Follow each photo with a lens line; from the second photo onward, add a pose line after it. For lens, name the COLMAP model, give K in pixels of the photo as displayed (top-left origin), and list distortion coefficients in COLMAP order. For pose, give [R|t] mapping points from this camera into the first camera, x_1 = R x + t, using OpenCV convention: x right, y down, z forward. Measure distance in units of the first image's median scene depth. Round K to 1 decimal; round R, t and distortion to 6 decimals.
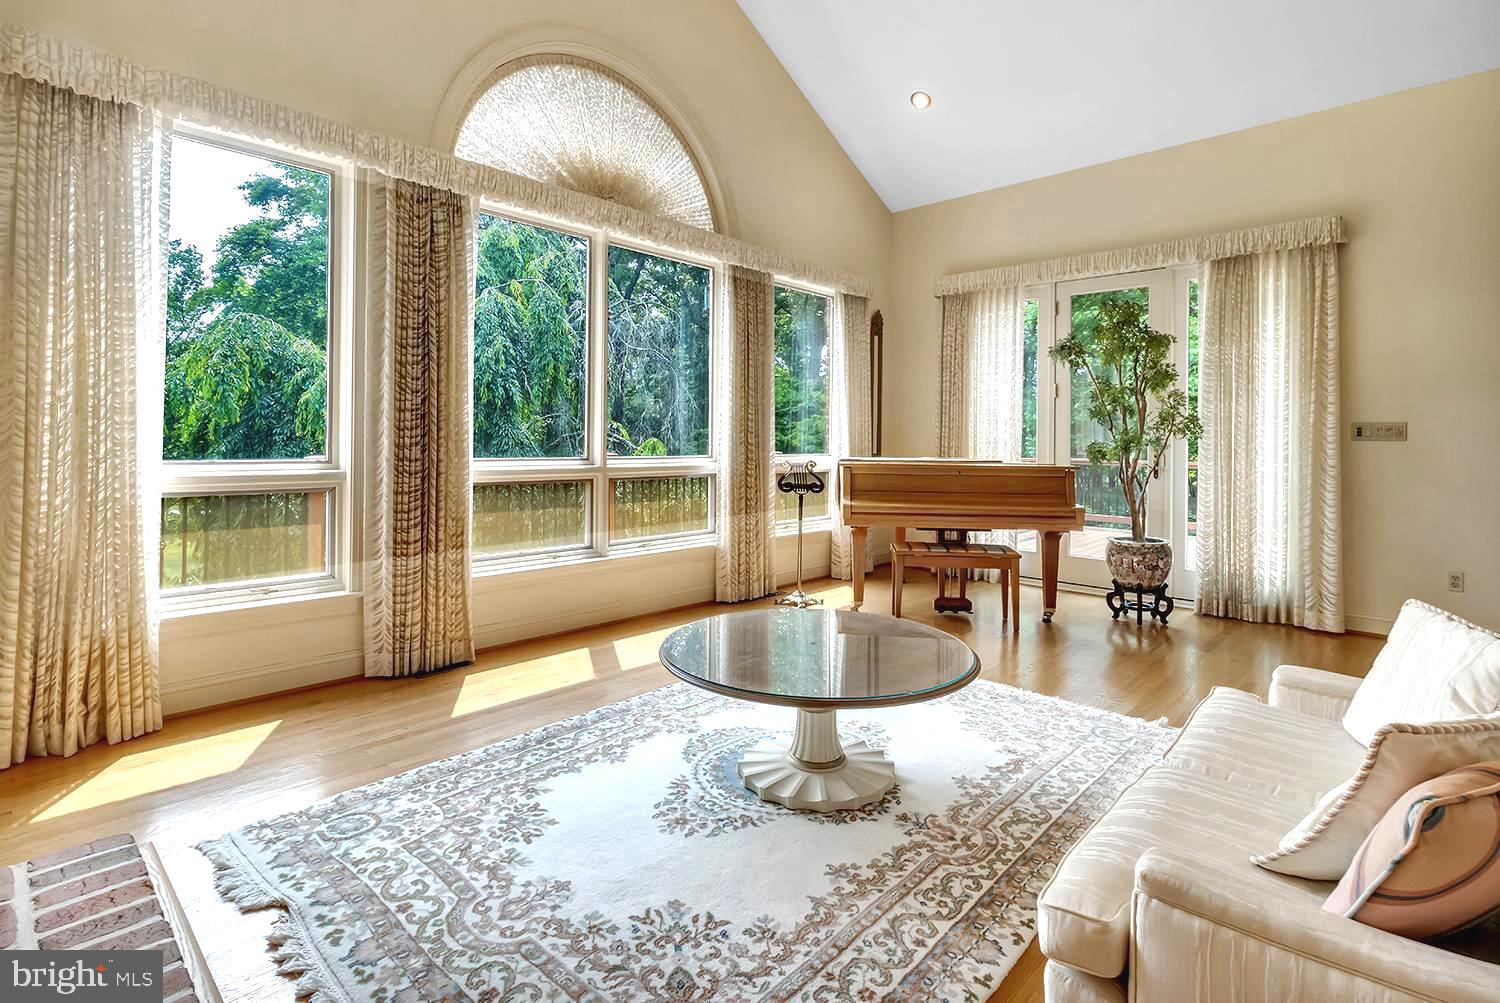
lens RADIAL K [[708.6, 0, 791.4], [0, 708.6, 441.6], [0, 0, 1]] dist [0.005014, 0.000657]
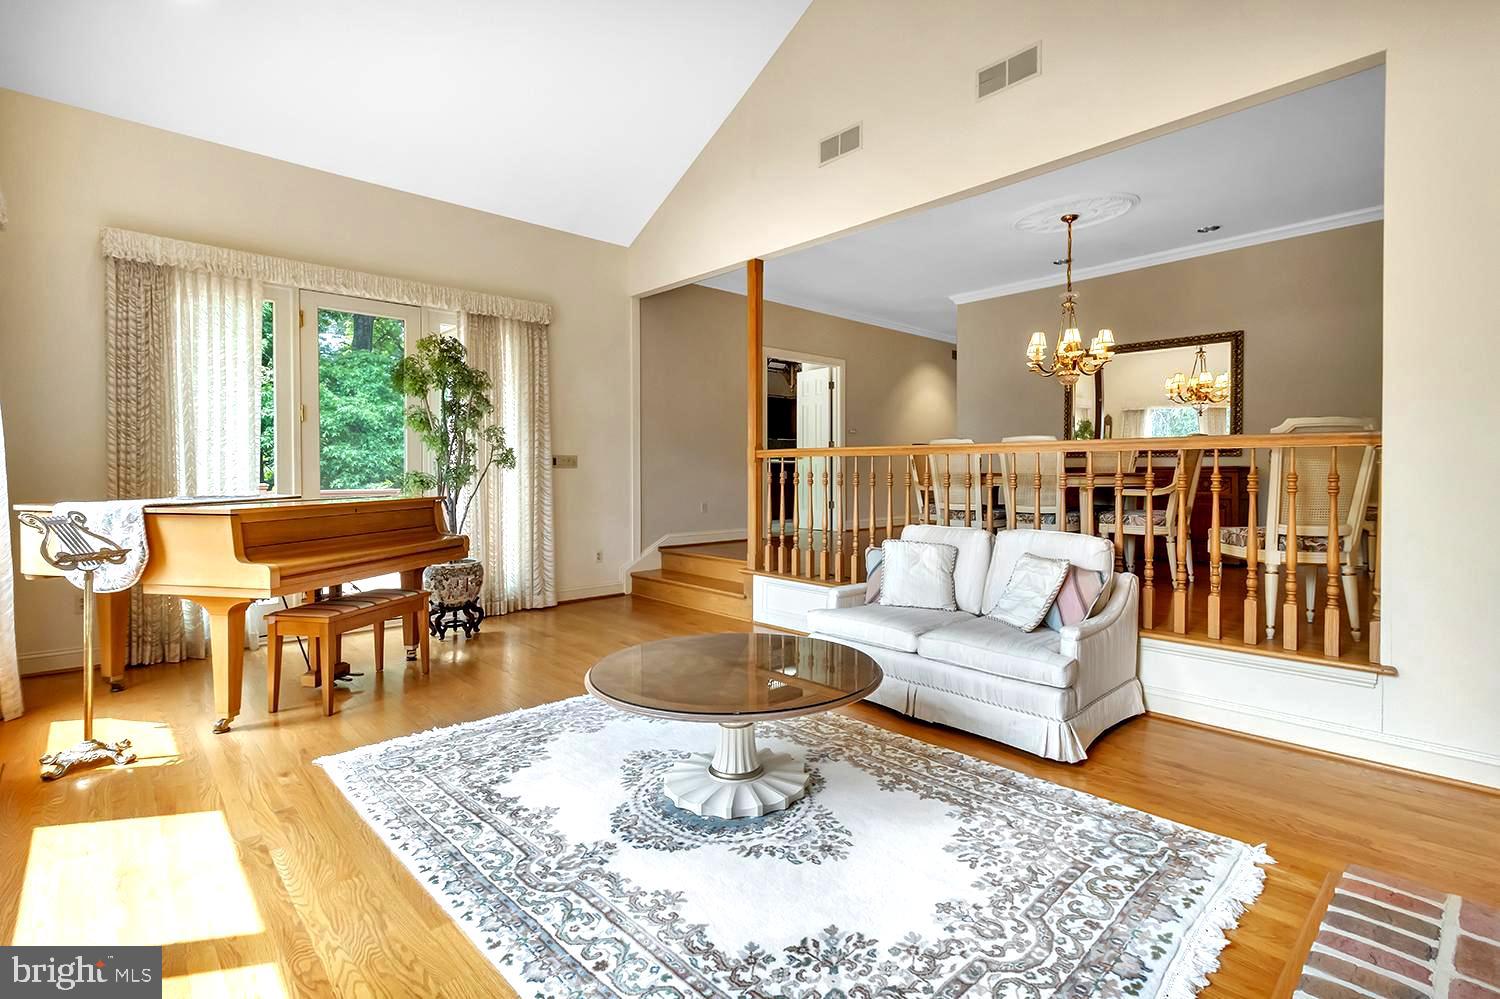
lens RADIAL K [[708.6, 0, 734.6], [0, 708.6, 474.9], [0, 0, 1]] dist [0.005014, 0.000657]
pose [[0.115833, -0.017477, 0.993115, -1.127817], [0.007270, 0.999833, 0.016748, -0.018541], [-0.993242, 0.005280, 0.115941, 0.970073]]
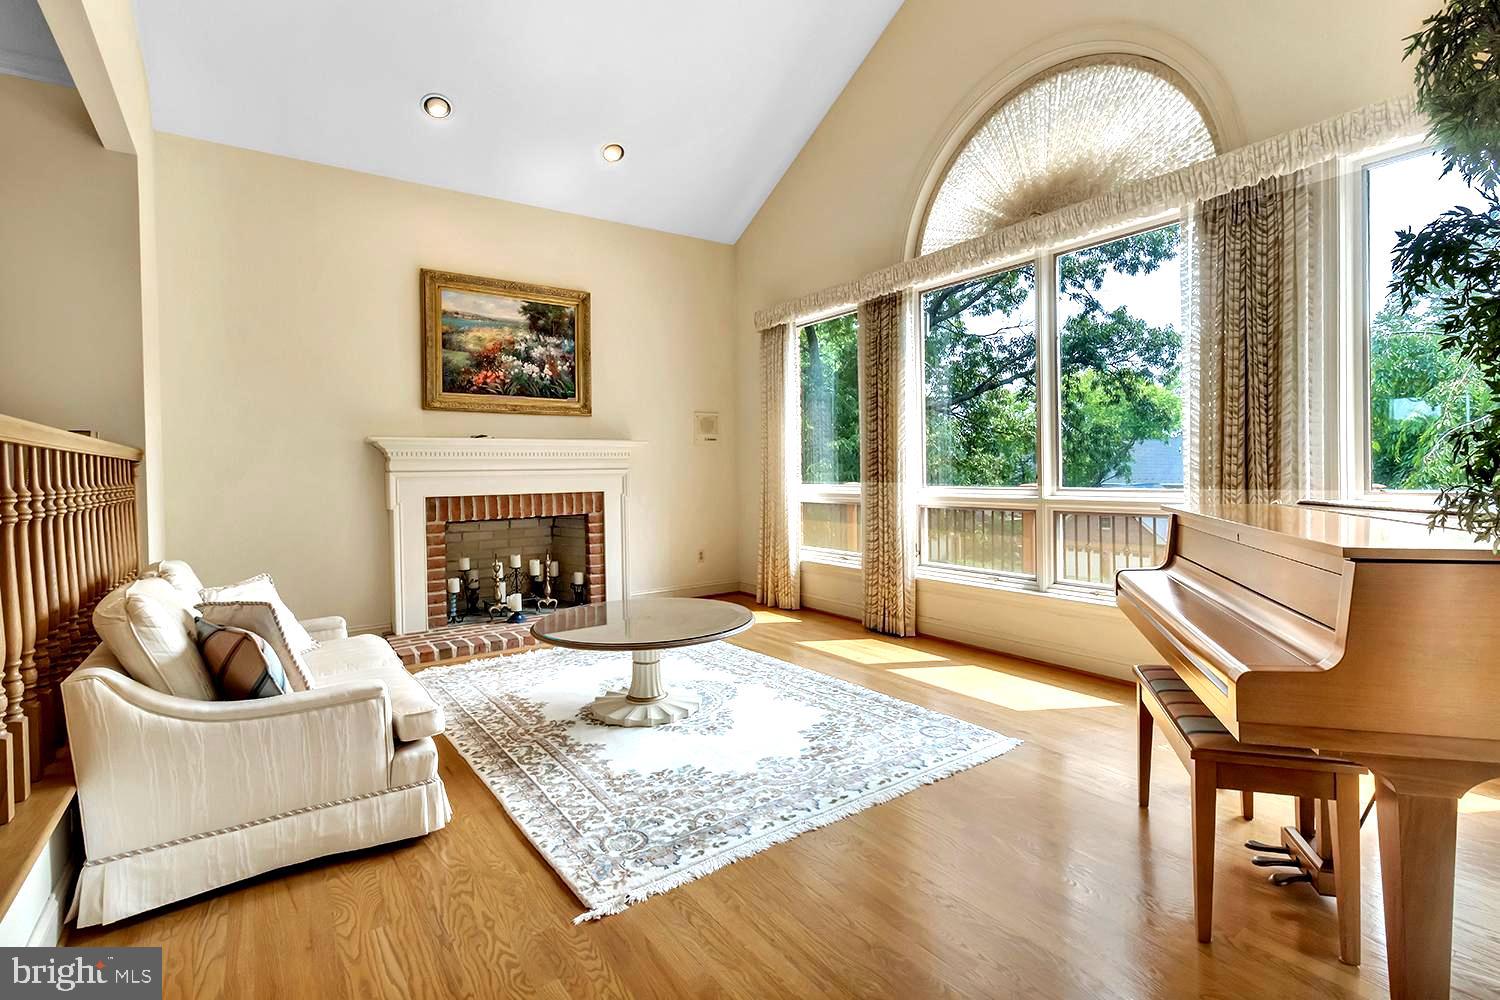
lens RADIAL K [[708.6, 0, 751.7], [0, 708.6, 493.1], [0, 0, 1]] dist [0.005014, 0.000657]
pose [[-0.221778, 0.022815, -0.974830, 1.517386], [0.010811, 0.999722, 0.020938, 0.007686], [0.975037, -0.005896, -0.221964, 1.687488]]
